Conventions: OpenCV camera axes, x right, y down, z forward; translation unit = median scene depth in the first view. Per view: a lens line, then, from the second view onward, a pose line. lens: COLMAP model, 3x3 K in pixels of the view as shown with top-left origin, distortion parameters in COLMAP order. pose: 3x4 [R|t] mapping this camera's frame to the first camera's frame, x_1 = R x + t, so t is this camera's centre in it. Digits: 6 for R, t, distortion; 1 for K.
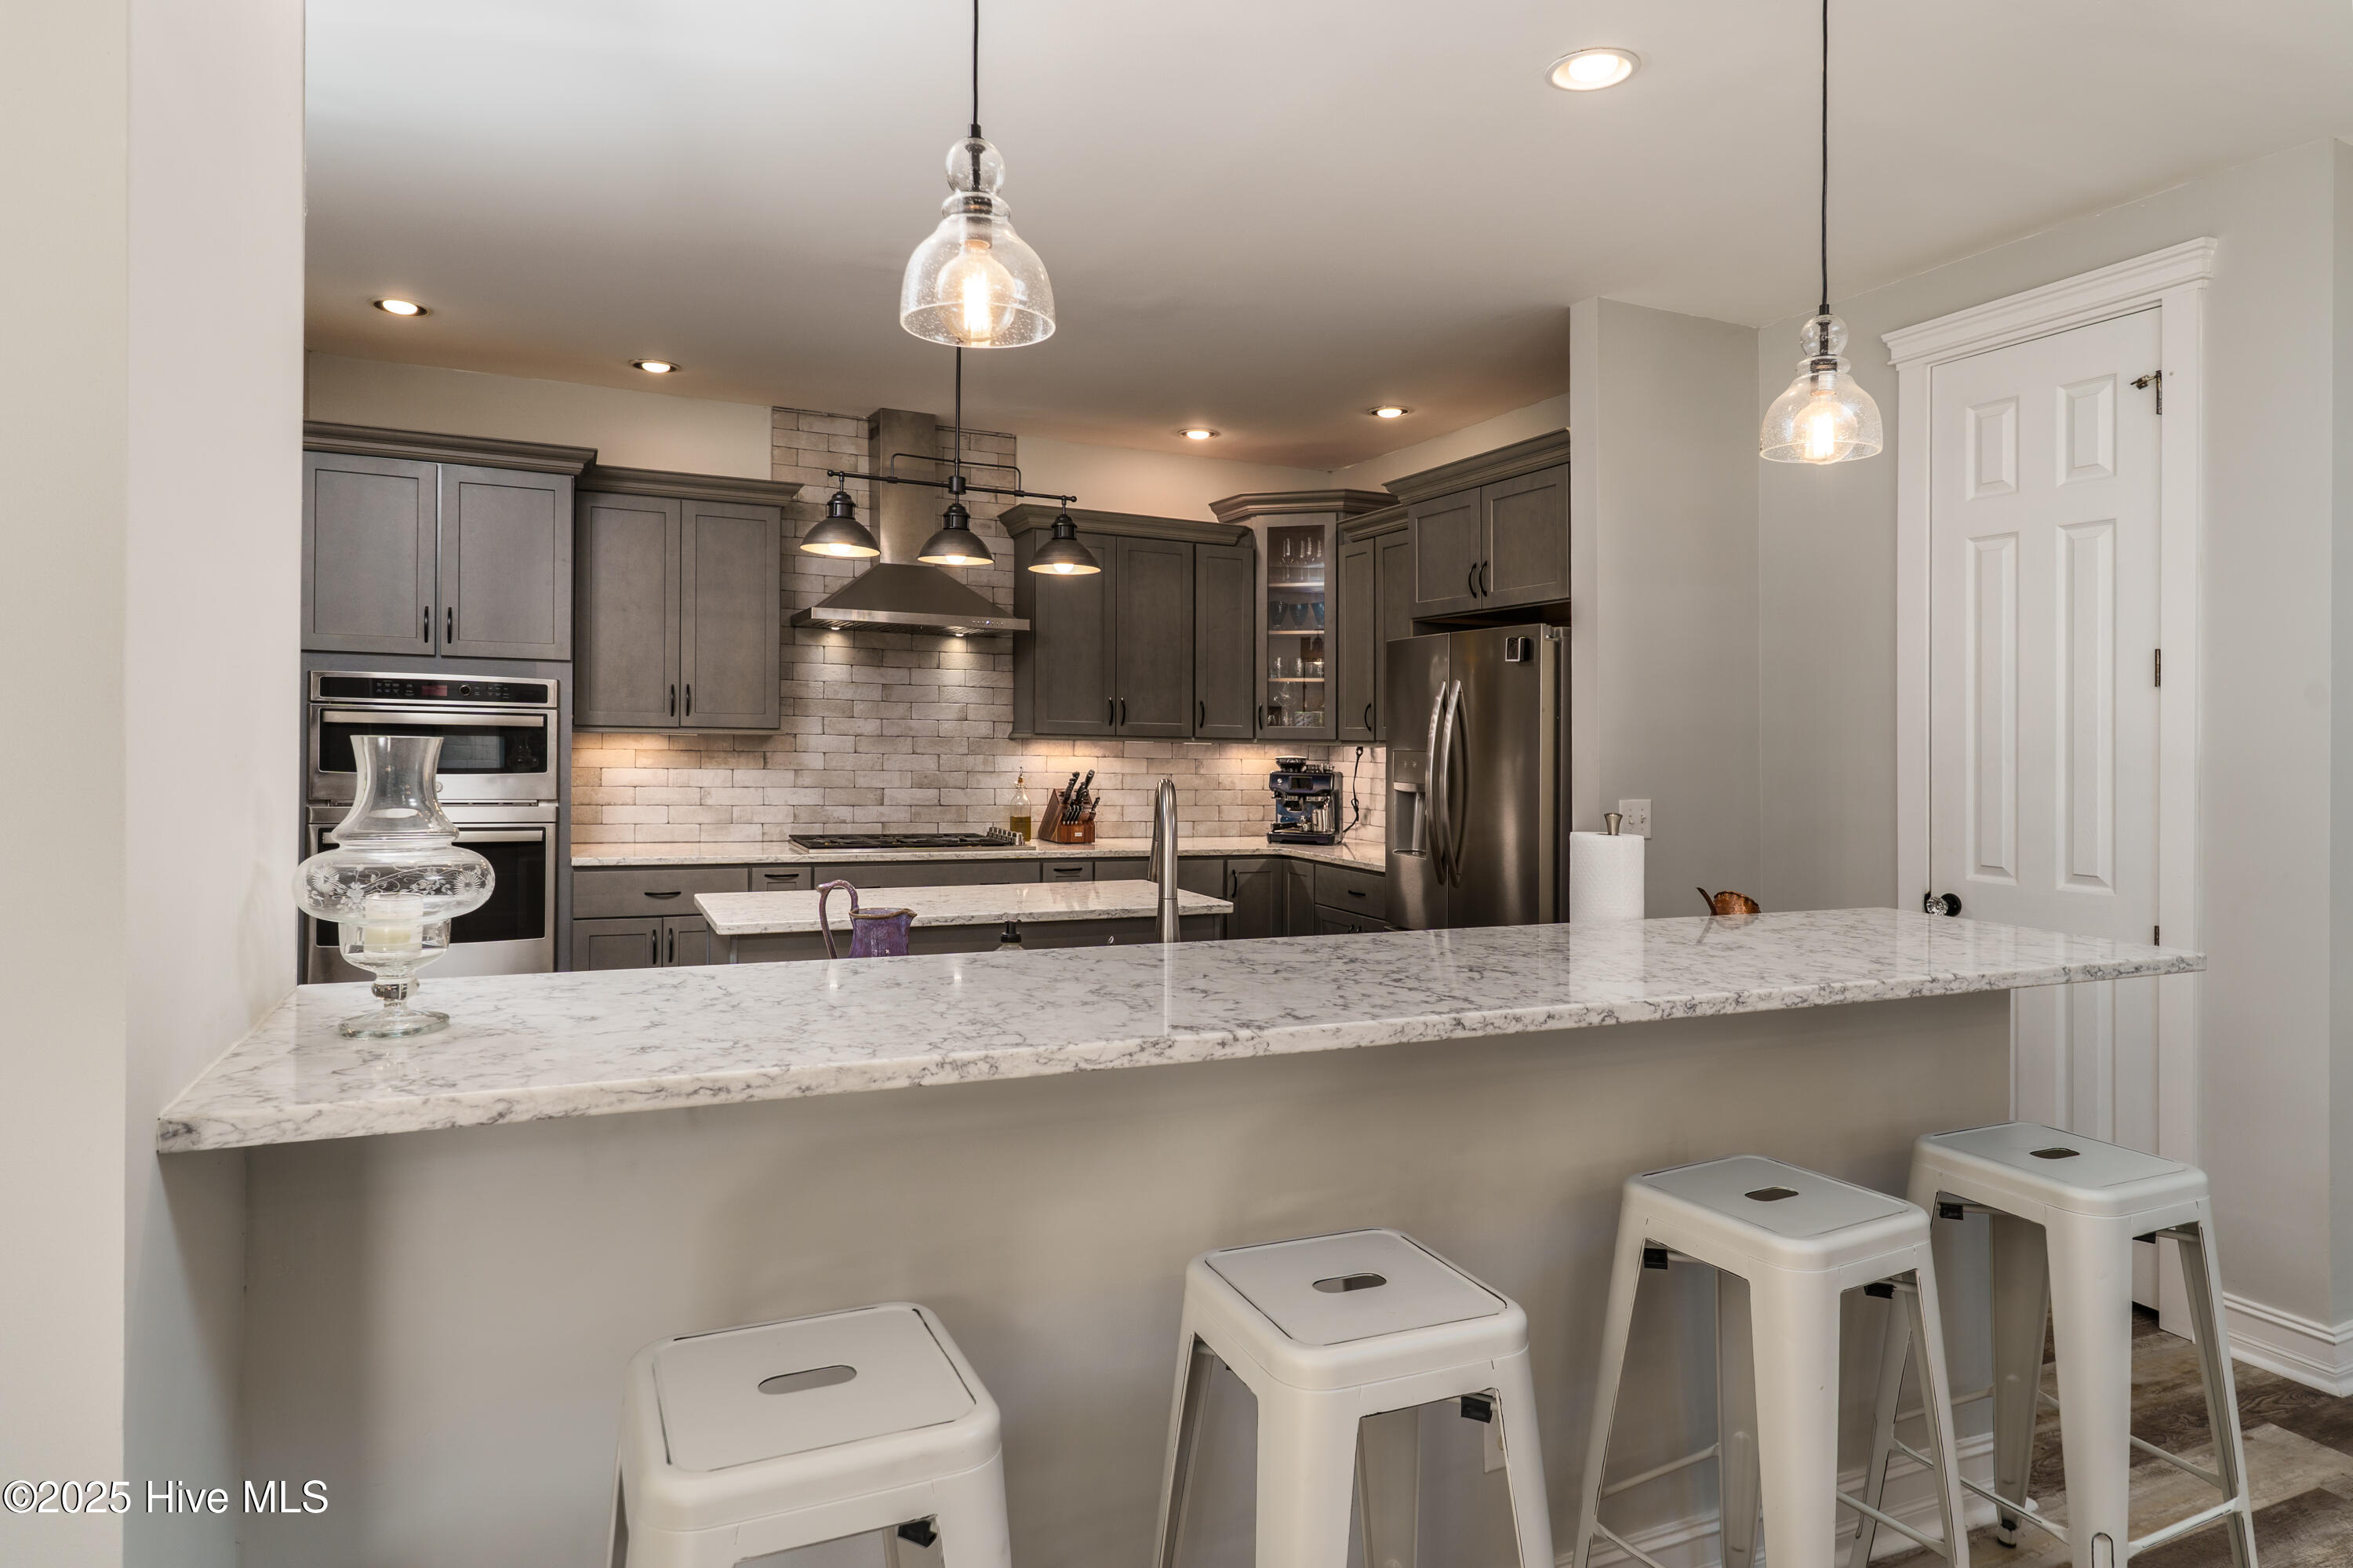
lens RADIAL K [[1352.7, 0, 1177.2], [0, 1352.7, 720.6], [0, 0, 1]] dist [-0.003951, -0.000025]
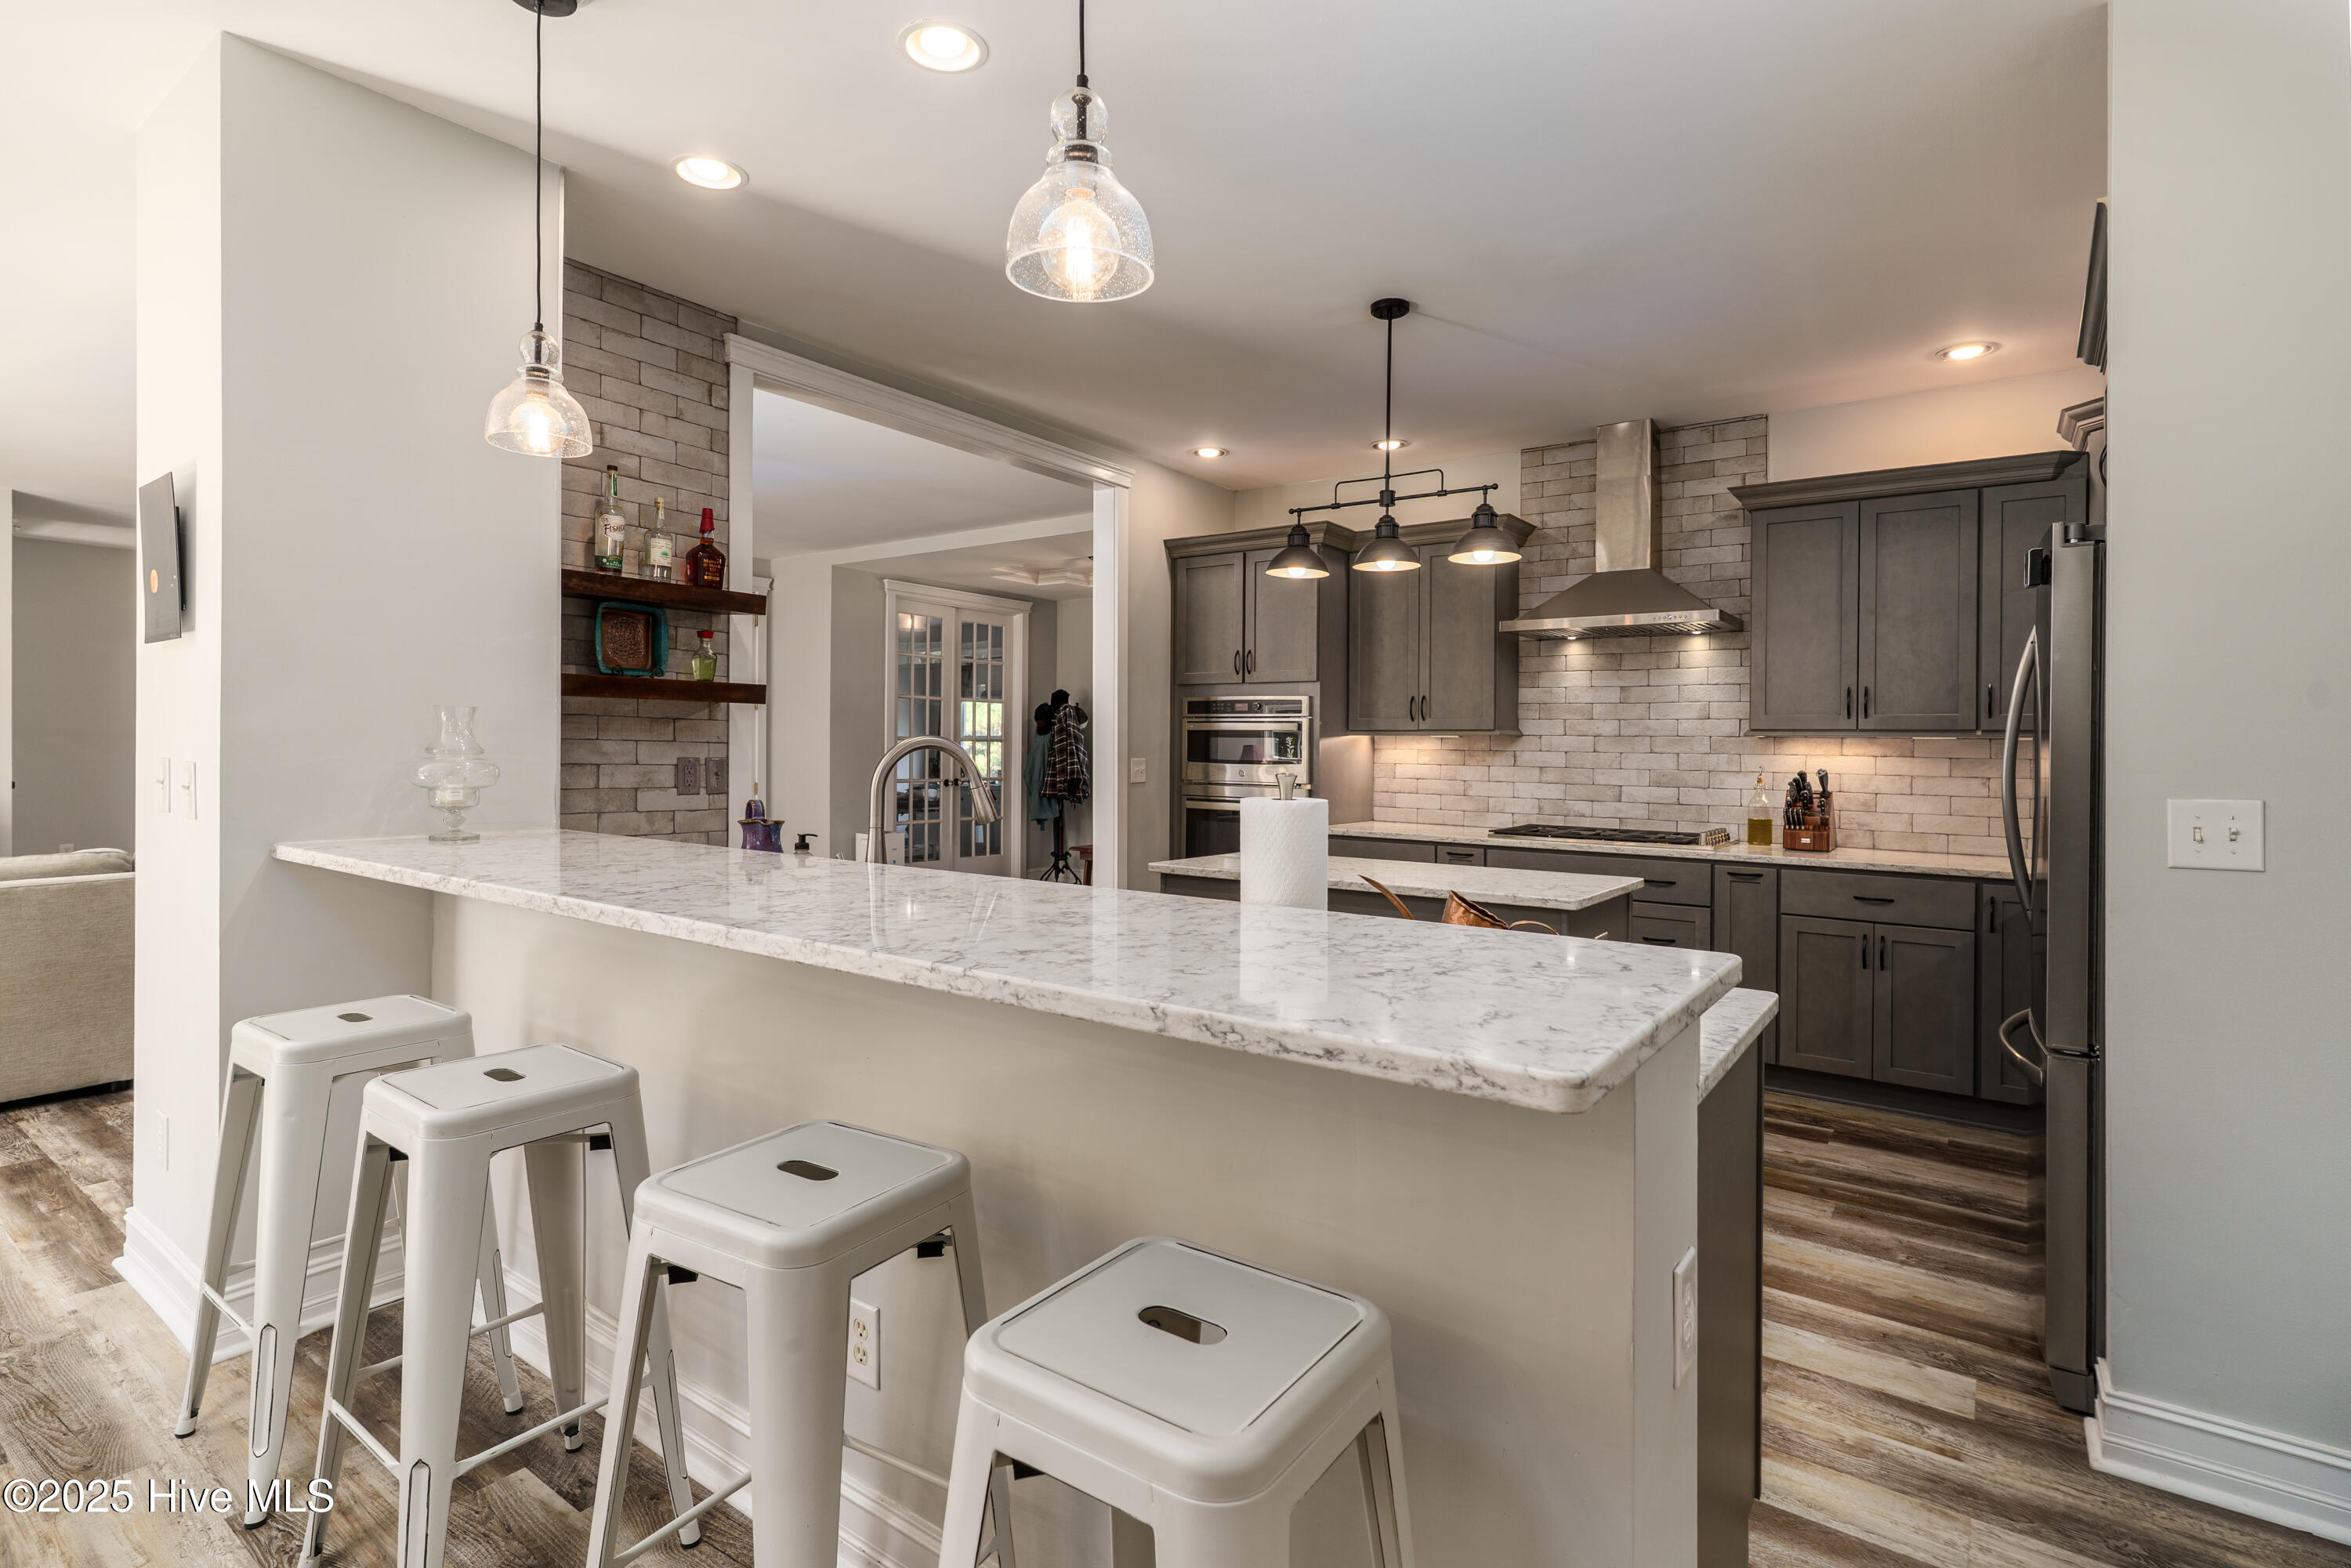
lens RADIAL K [[1139.2, 0, 1177.0], [0, 1139.2, 741.8], [0, 0, 1]] dist [0.000311, -0.000275]
pose [[0.496967, -0.016966, -0.867603, 0.400158], [0.009709, 0.999855, -0.013991, 0.026371], [0.867715, -0.001470, 0.497060, 0.274280]]
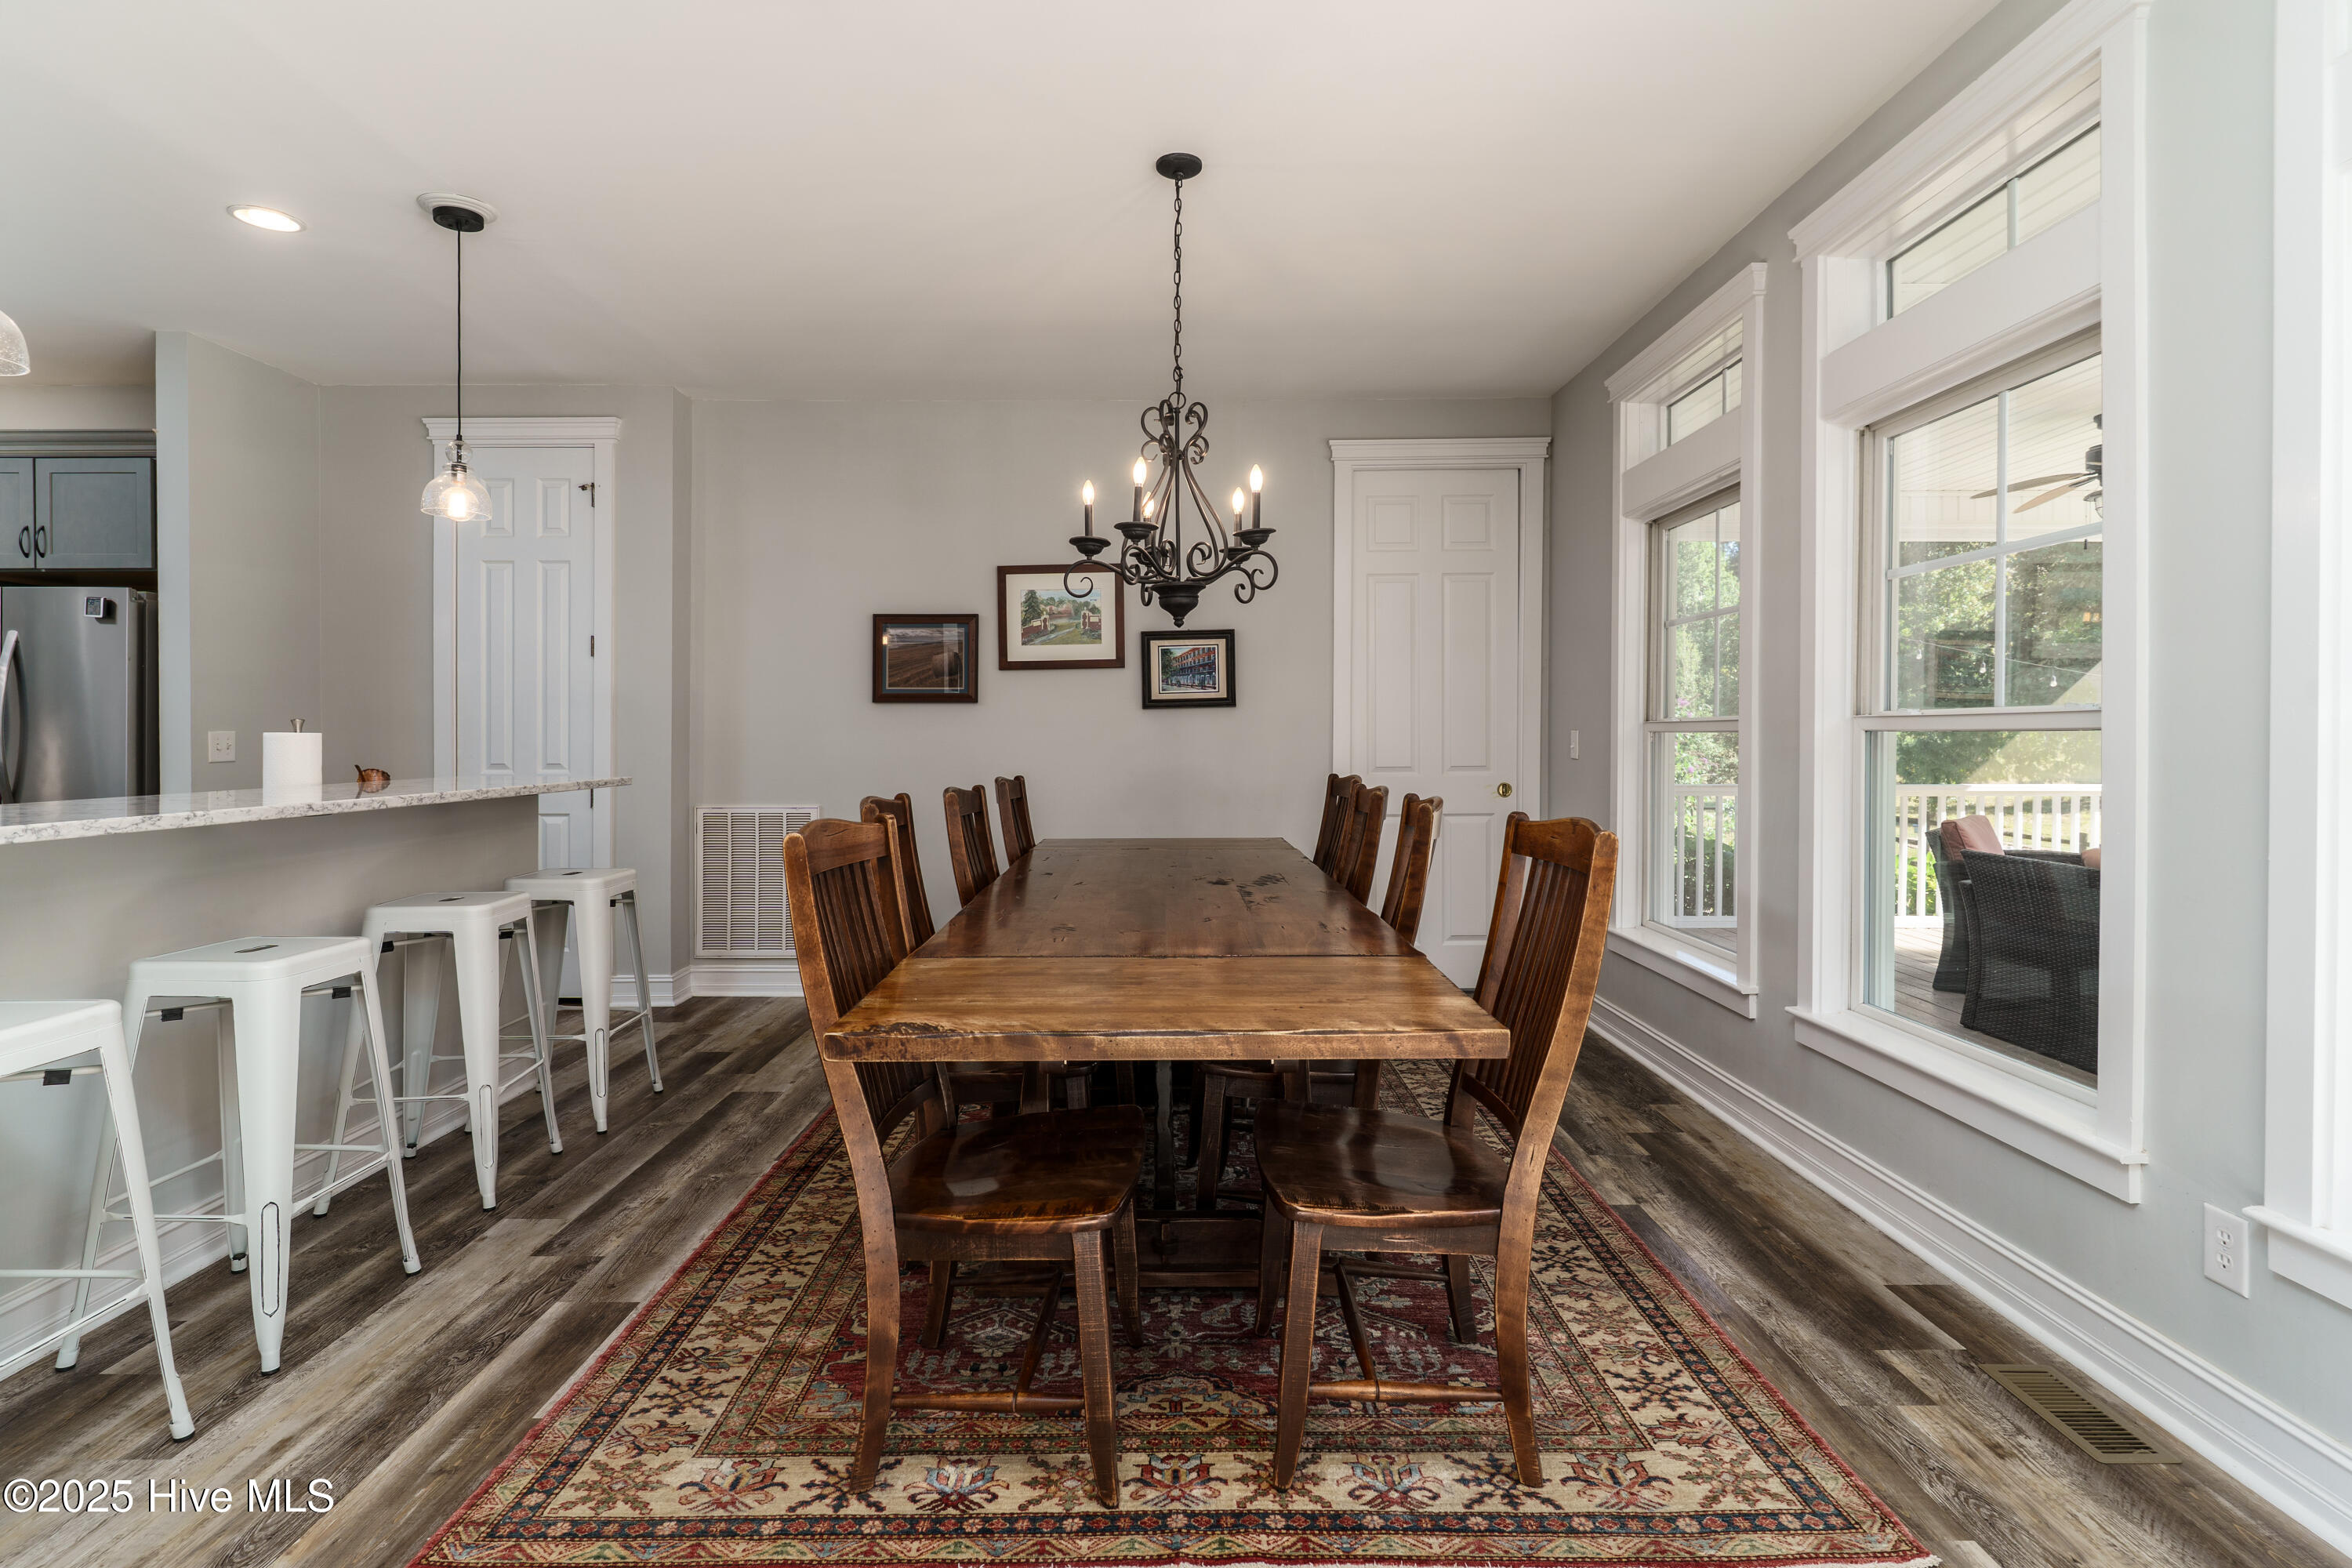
lens RADIAL K [[1140.5, 0, 1176.6], [0, 1140.5, 732.6], [0, 0, 1]] dist [-0.005176, -0.000304]
pose [[0.410398, -0.017271, 0.911743, -0.209777], [-0.006411, 0.999741, 0.021824, 0.023131], [-0.911884, -0.014802, 0.410181, -0.208640]]
